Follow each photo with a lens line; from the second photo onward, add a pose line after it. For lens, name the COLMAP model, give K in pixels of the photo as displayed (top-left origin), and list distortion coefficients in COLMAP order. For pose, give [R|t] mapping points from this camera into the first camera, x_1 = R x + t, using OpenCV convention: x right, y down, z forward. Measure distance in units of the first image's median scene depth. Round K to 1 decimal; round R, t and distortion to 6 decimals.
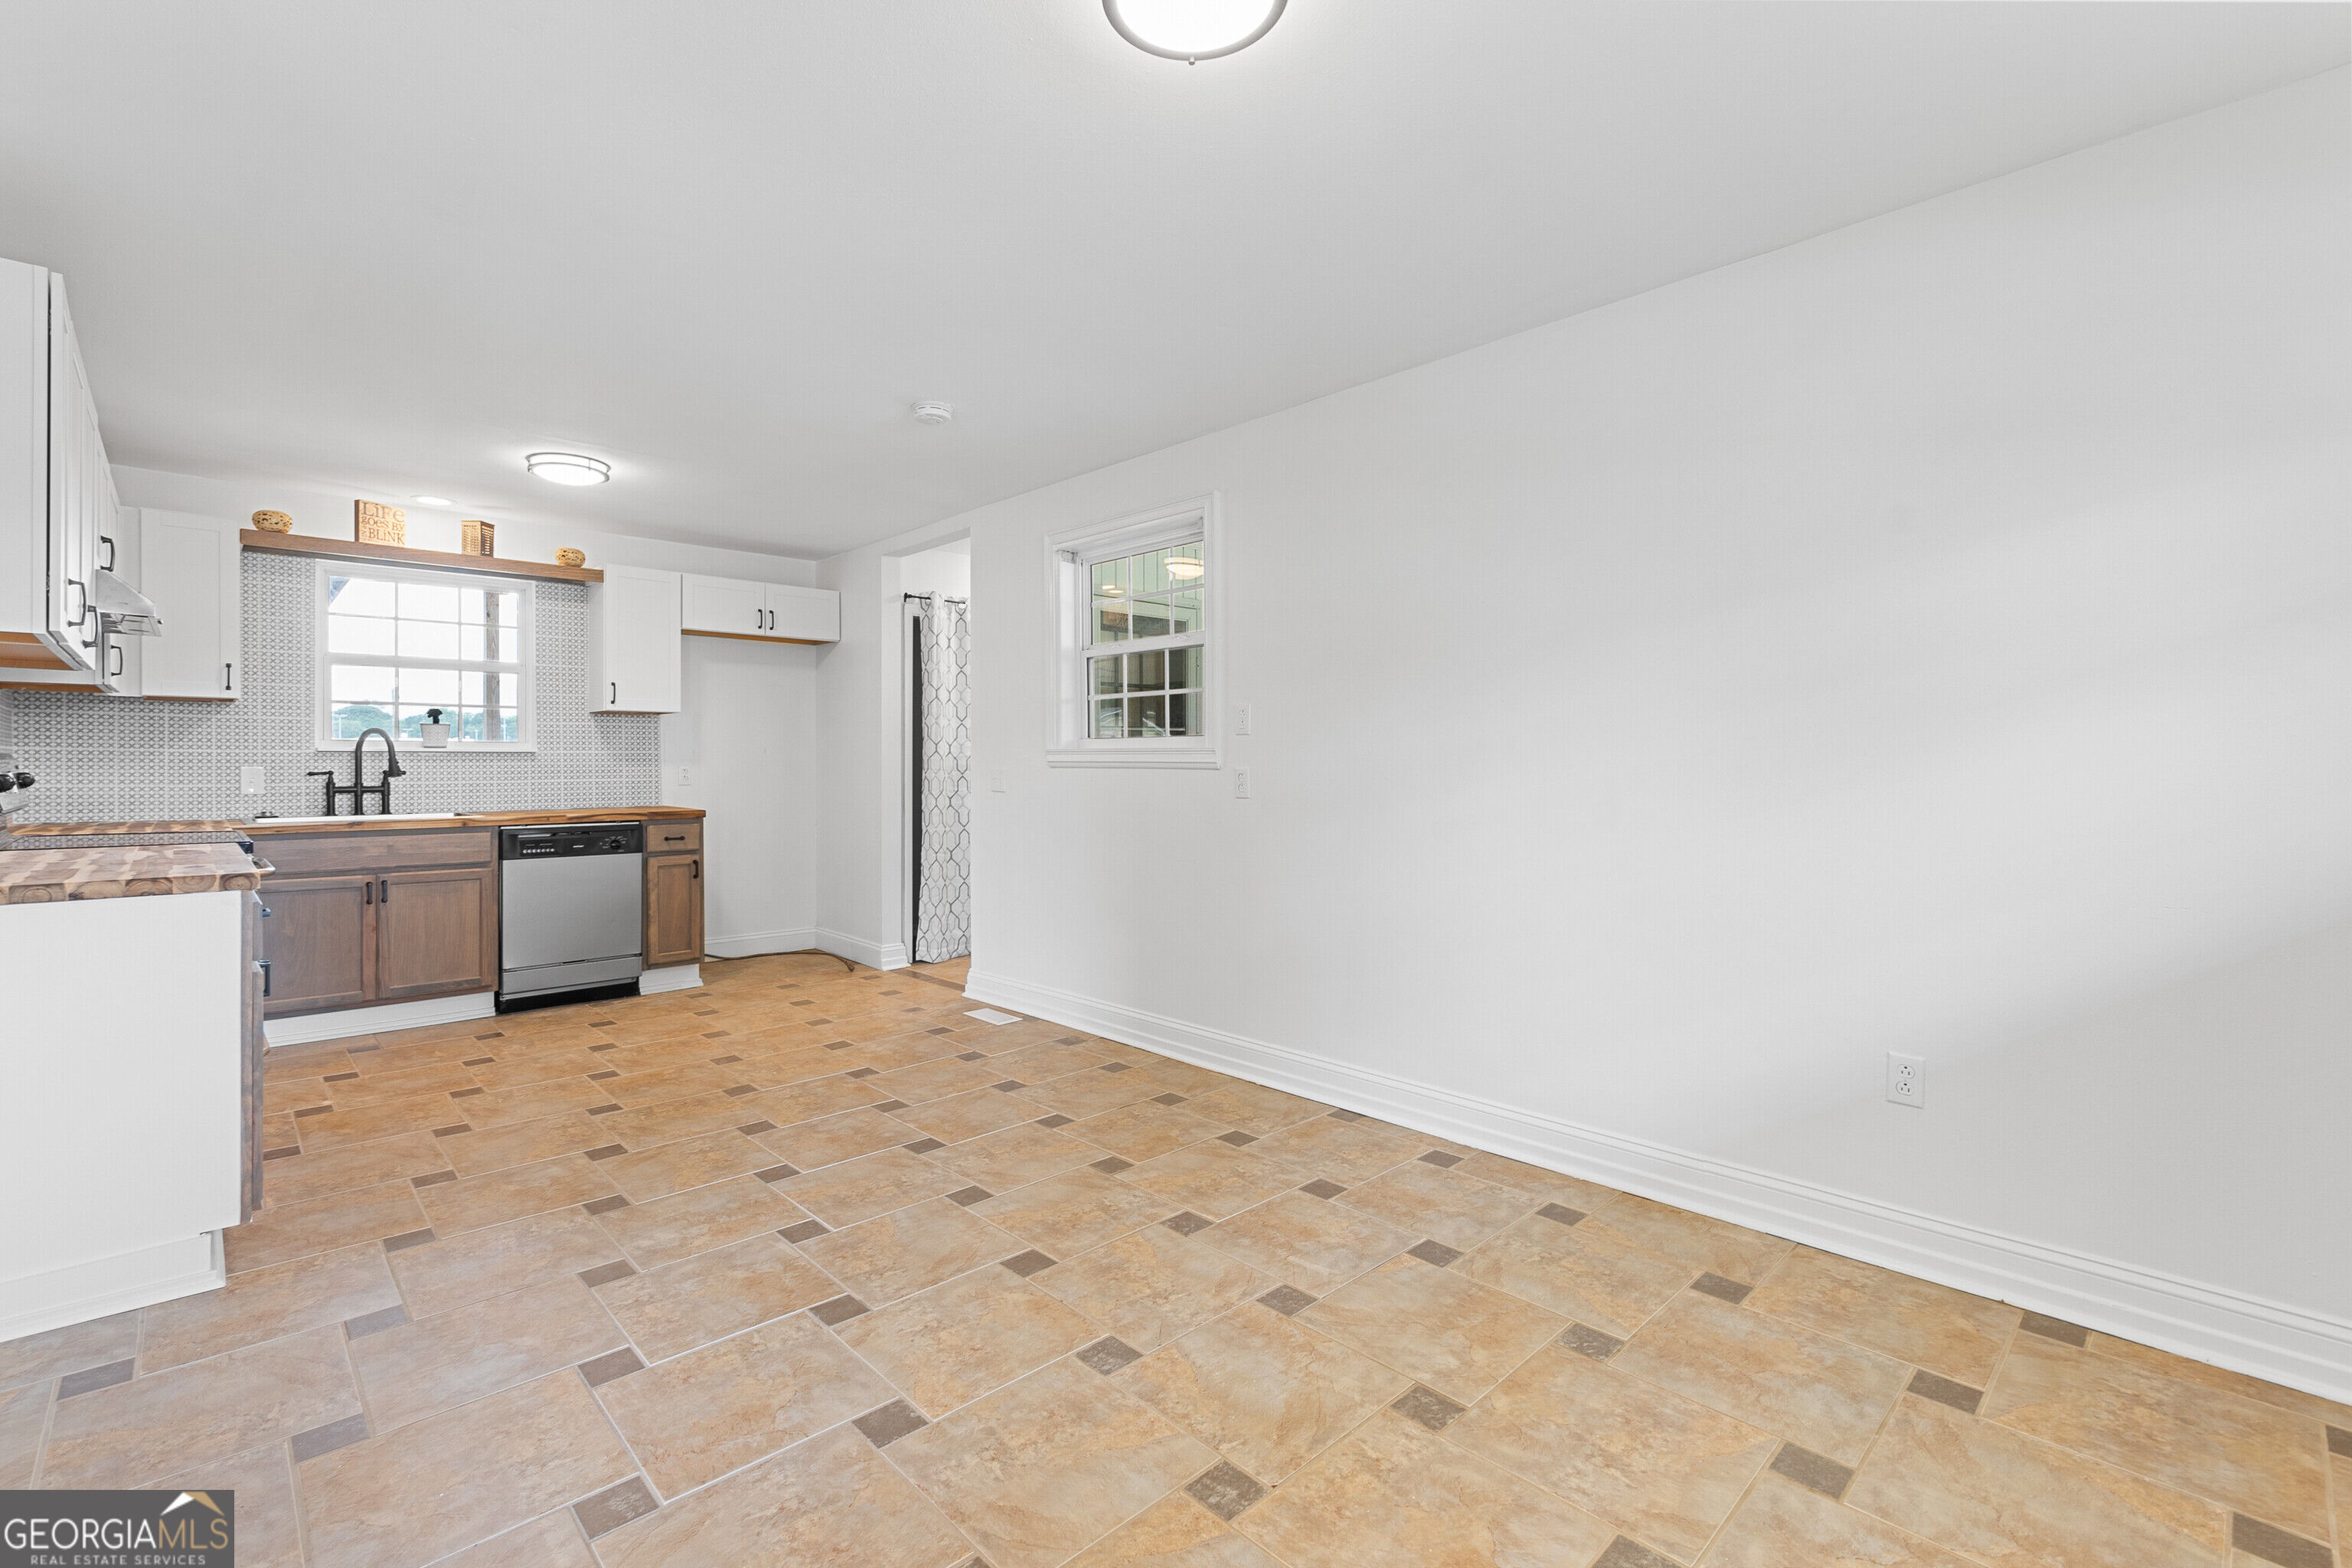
lens RADIAL K [[1029.1, 0, 1160.5], [0, 1029.1, 773.8], [0, 0, 1]] dist [0.000306, 0.000862]
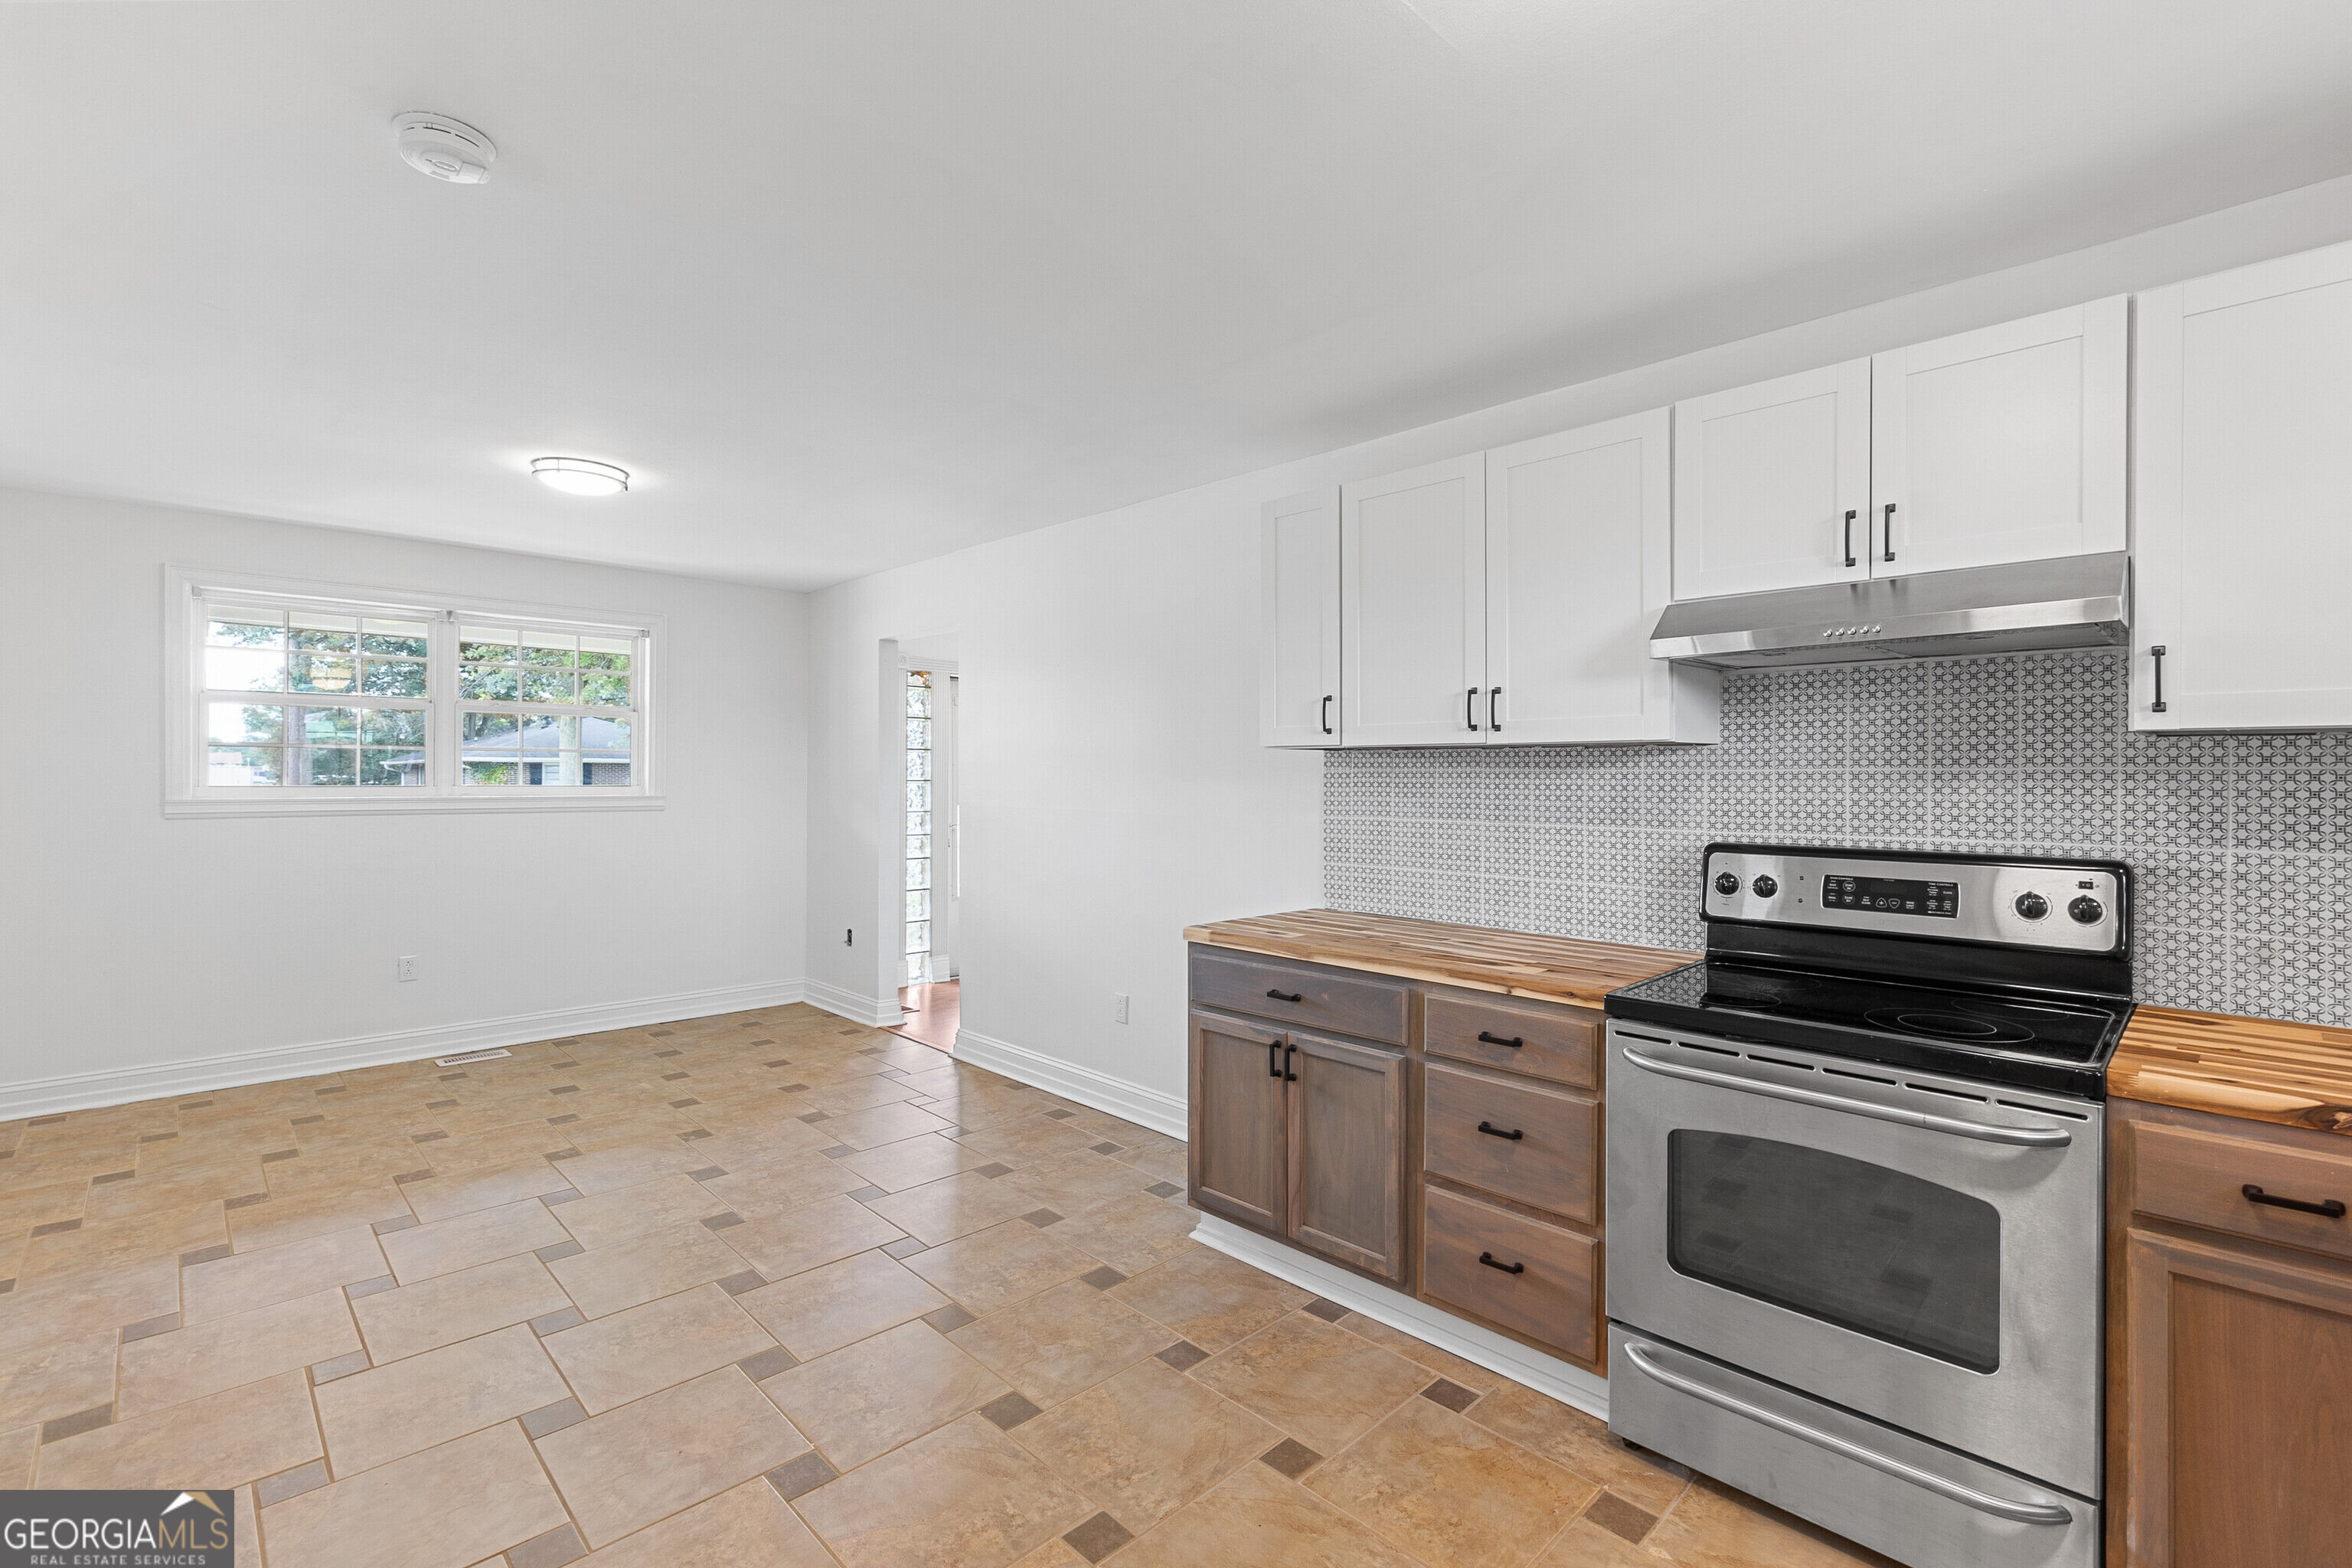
lens RADIAL K [[1056.4, 0, 1176.0], [0, 1056.4, 784.0], [0, 0, 1]] dist [0.001656, 0.000478]
pose [[-0.999870, -0.002052, -0.016022, -0.585690], [-0.002399, 0.999763, 0.021652, -0.073806], [0.015974, 0.021687, -0.999637, 1.575682]]
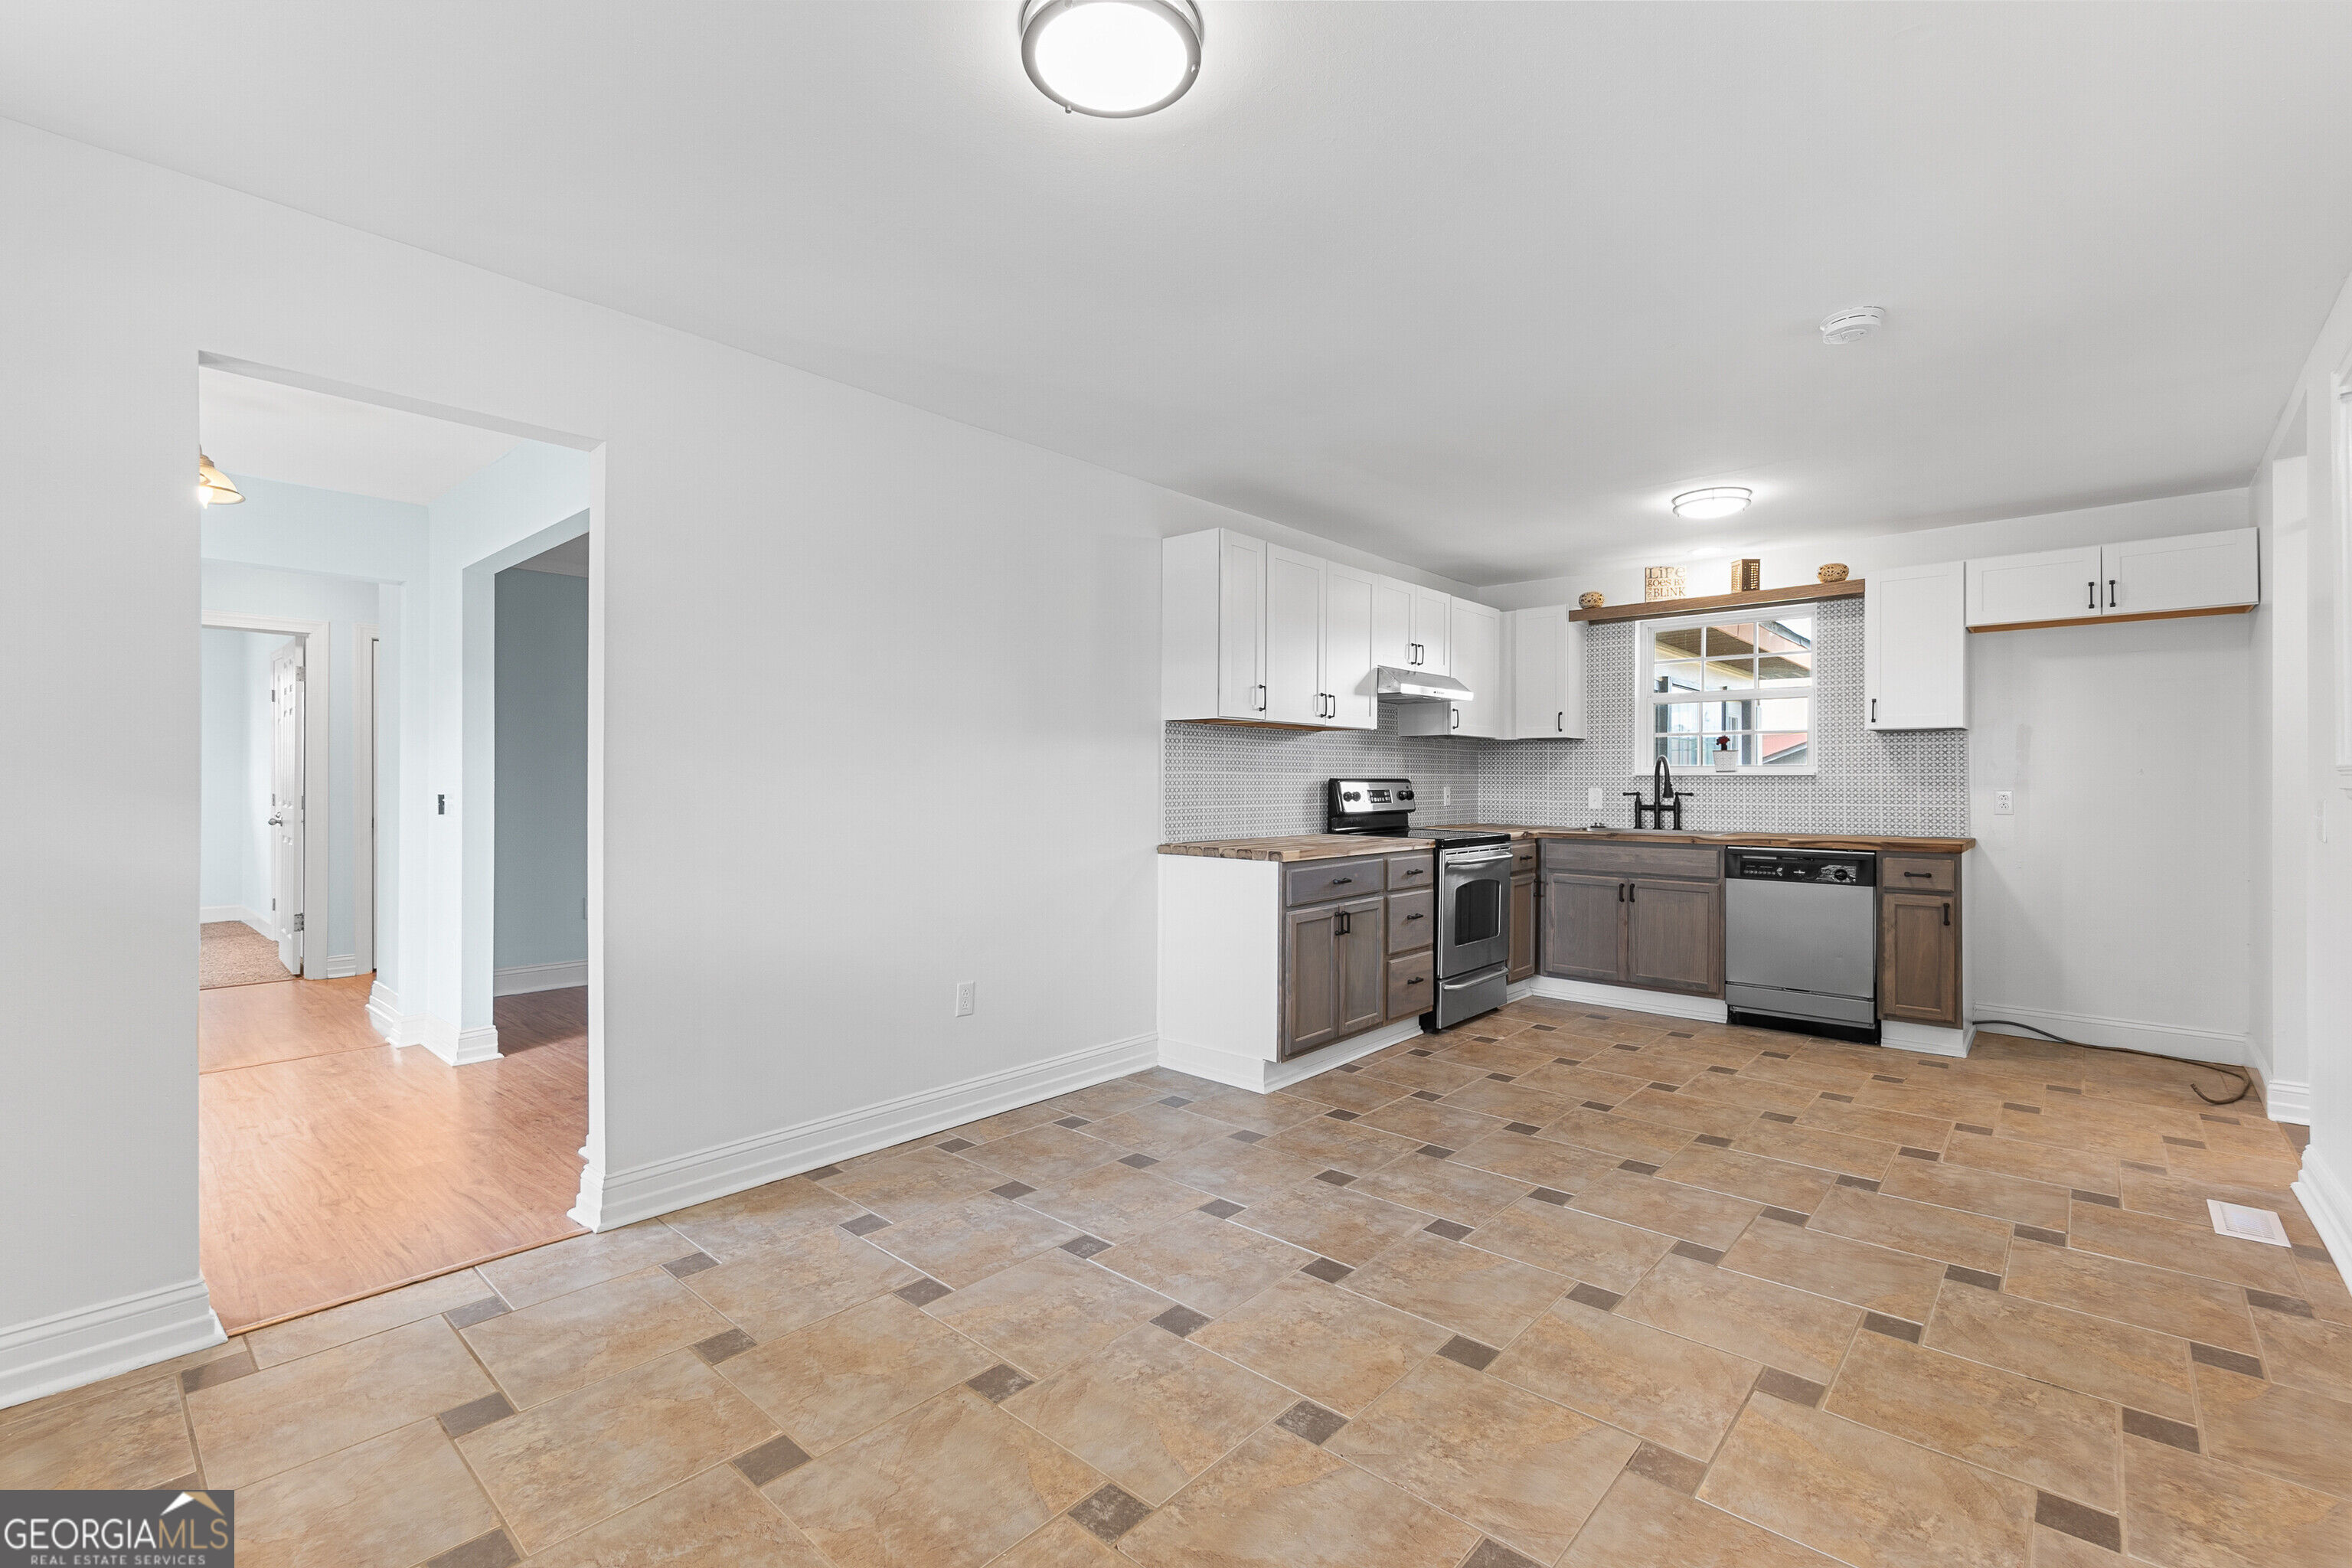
lens RADIAL K [[1029.1, 0, 1160.5], [0, 1029.1, 773.8], [0, 0, 1]] dist [0.000306, 0.000862]
pose [[0.083459, -0.006989, -0.996487, 0.515917], [-0.014658, 0.999859, -0.008240, -0.008132], [0.996403, 0.015294, 0.083345, 0.458745]]
